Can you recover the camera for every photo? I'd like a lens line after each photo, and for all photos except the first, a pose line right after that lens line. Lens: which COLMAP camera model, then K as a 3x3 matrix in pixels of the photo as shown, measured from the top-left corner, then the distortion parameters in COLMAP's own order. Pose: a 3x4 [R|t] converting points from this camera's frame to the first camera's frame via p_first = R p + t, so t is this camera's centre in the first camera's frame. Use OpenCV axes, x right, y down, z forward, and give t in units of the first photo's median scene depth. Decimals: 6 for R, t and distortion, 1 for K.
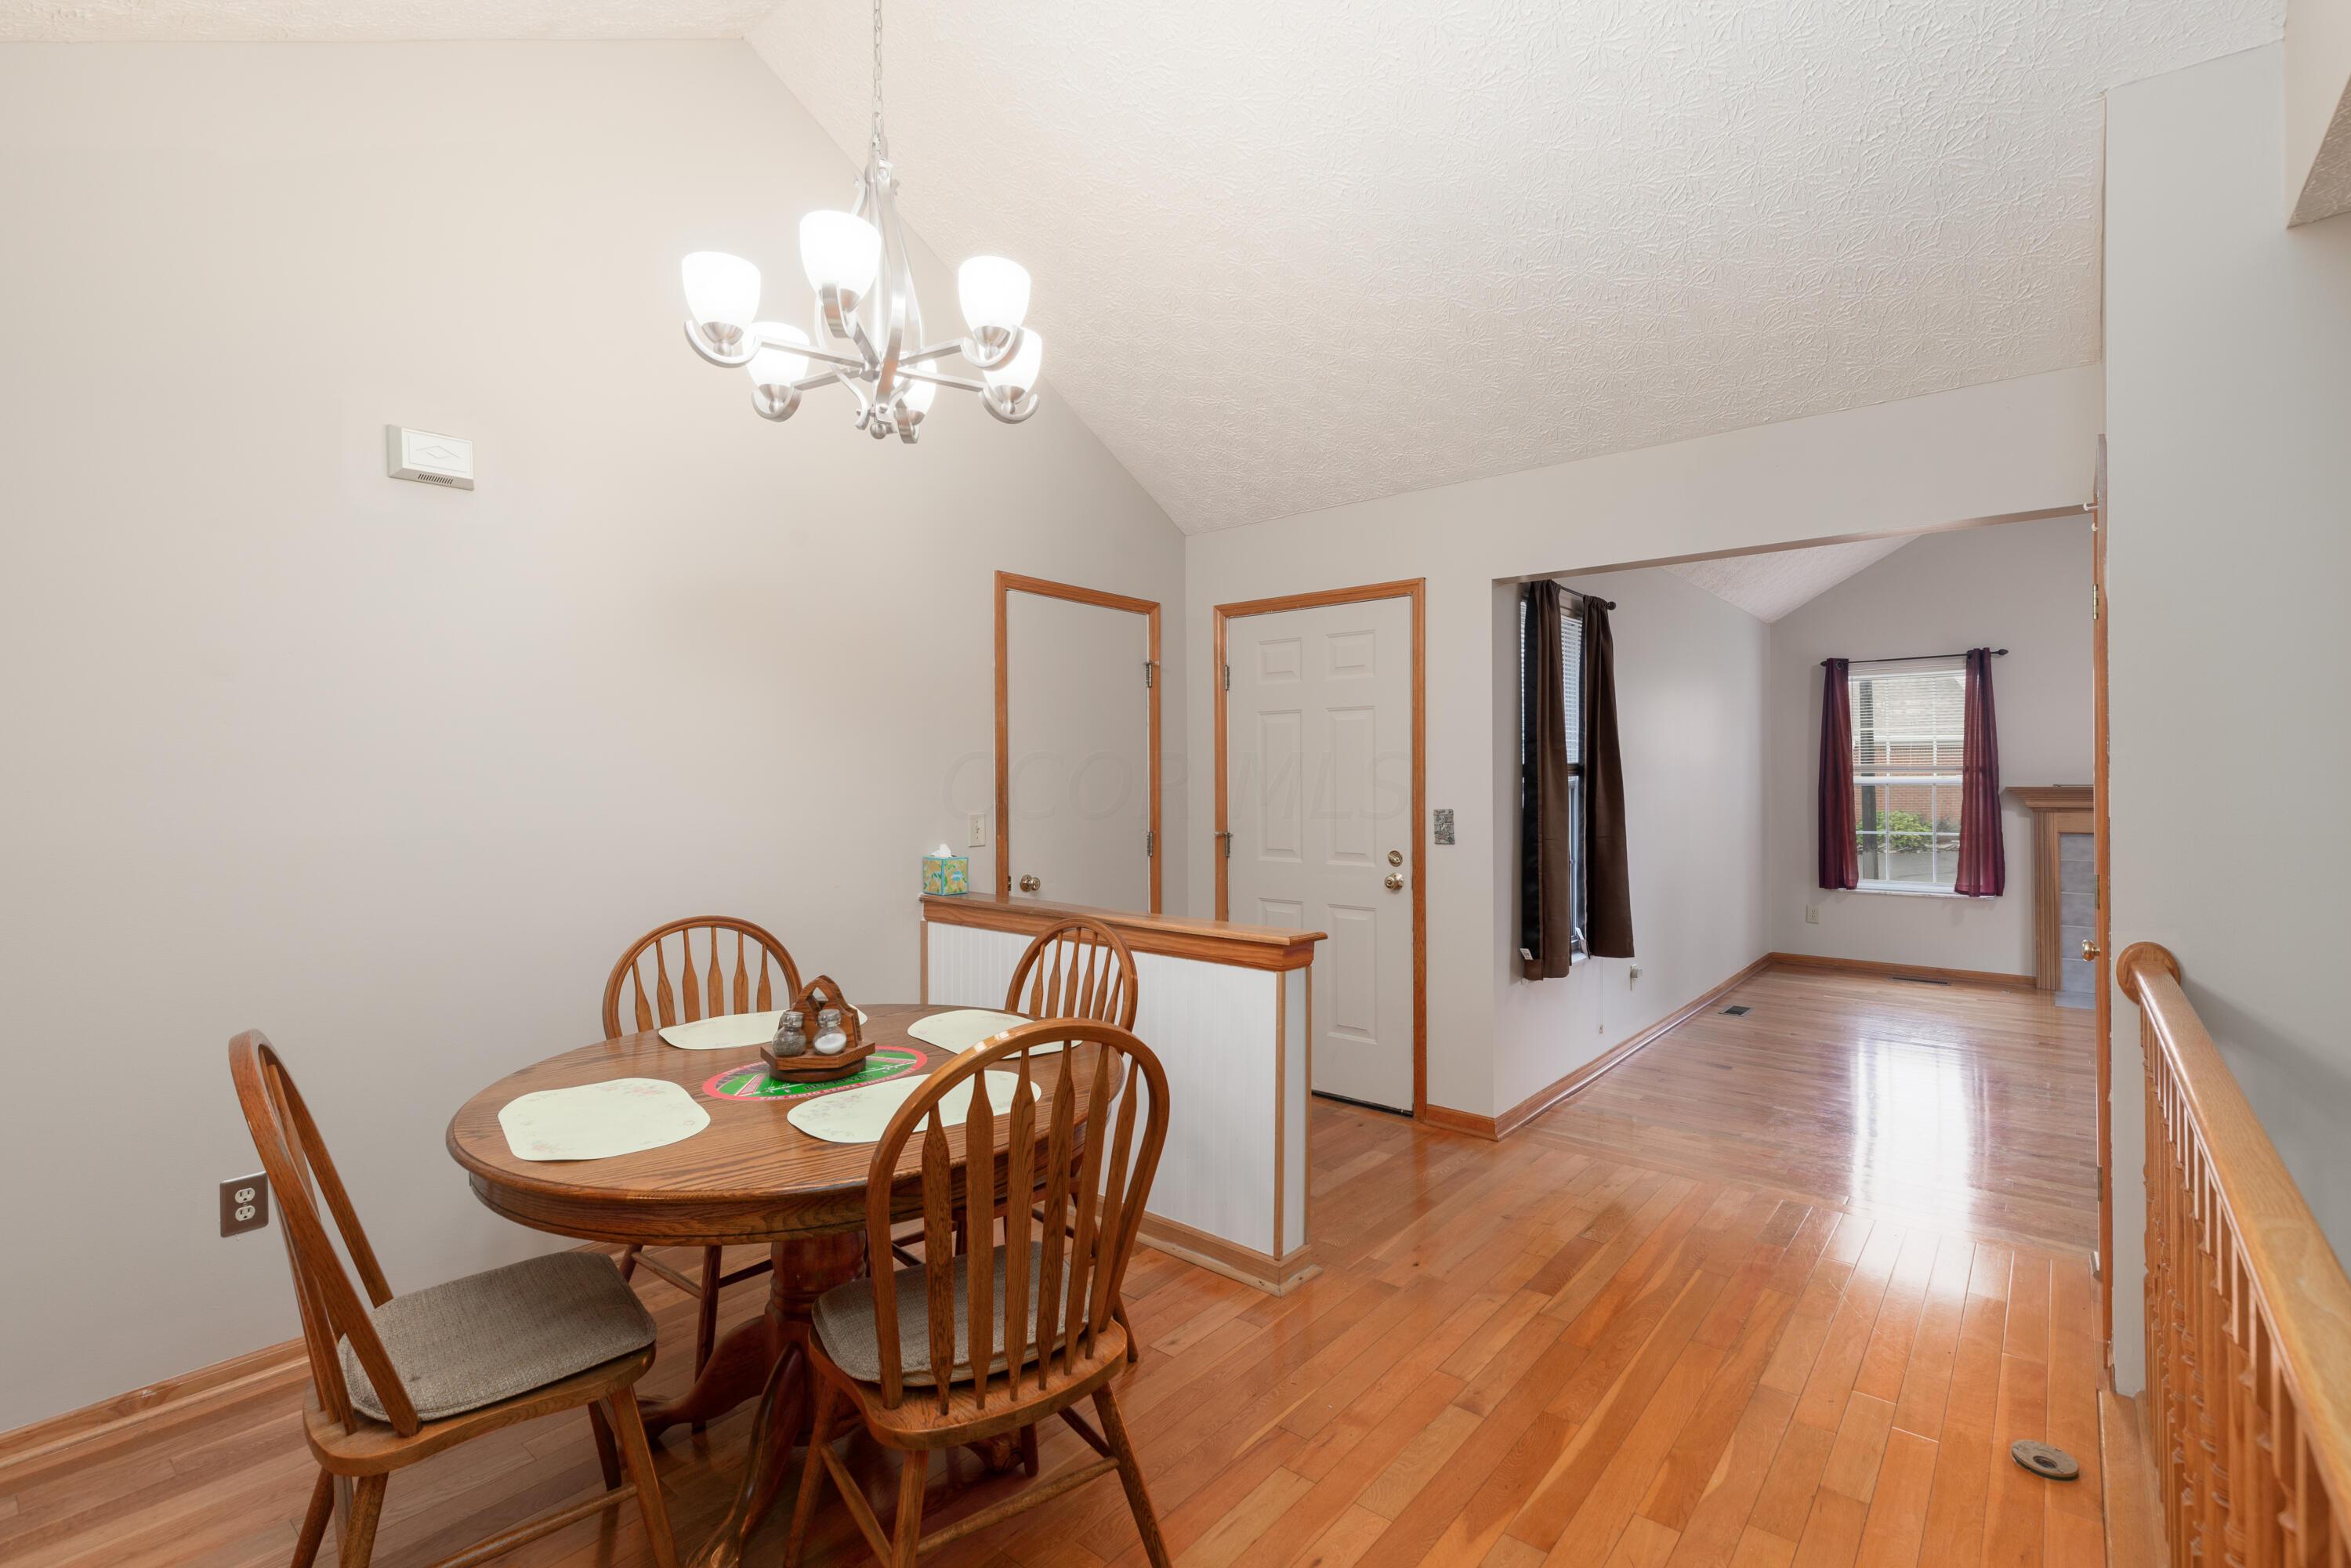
lens RADIAL K [[1043.9, 0, 1189.8], [0, 1043.9, 769.3], [0, 0, 1]] dist [0.001583, -0.000360]
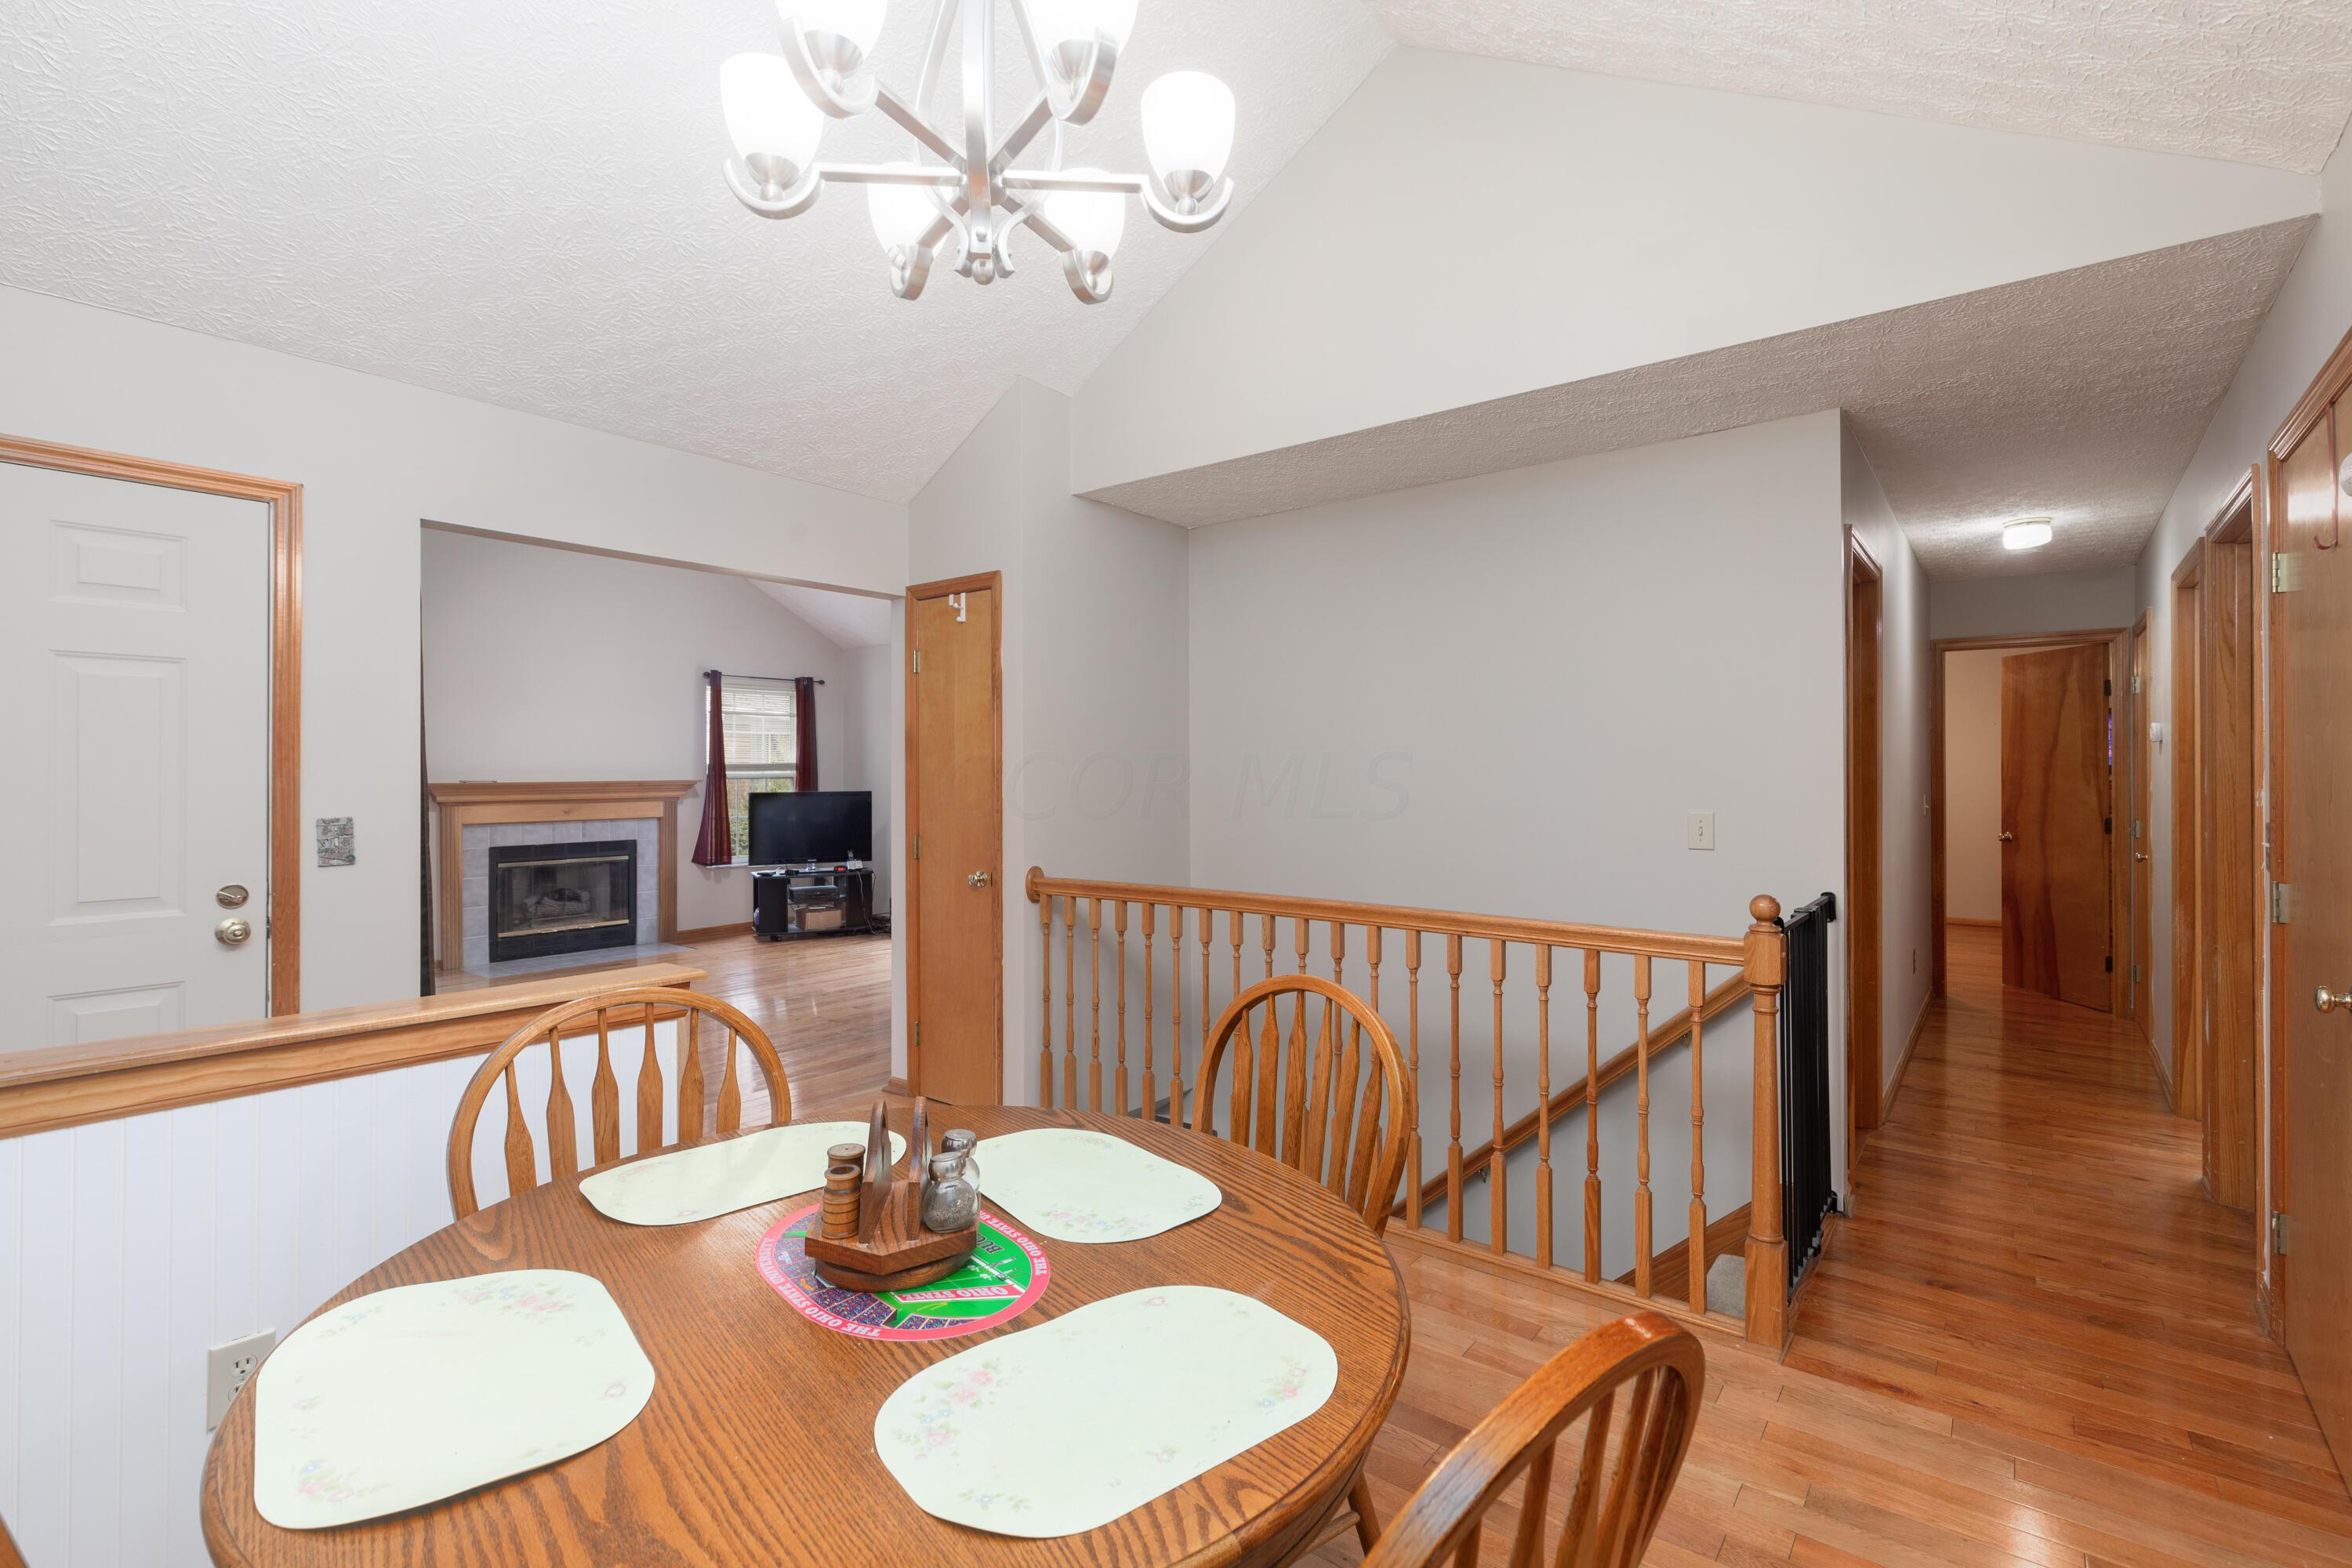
lens RADIAL K [[1069.7, 0, 1166.5], [0, 1069.7, 768.8], [0, 0, 1]] dist [0.000729, 0.000124]
pose [[-0.006534, 0.005583, 0.999963, -0.302192], [-0.006842, 0.999961, -0.005628, 0.003106], [-0.999955, -0.006879, -0.006495, 0.263584]]
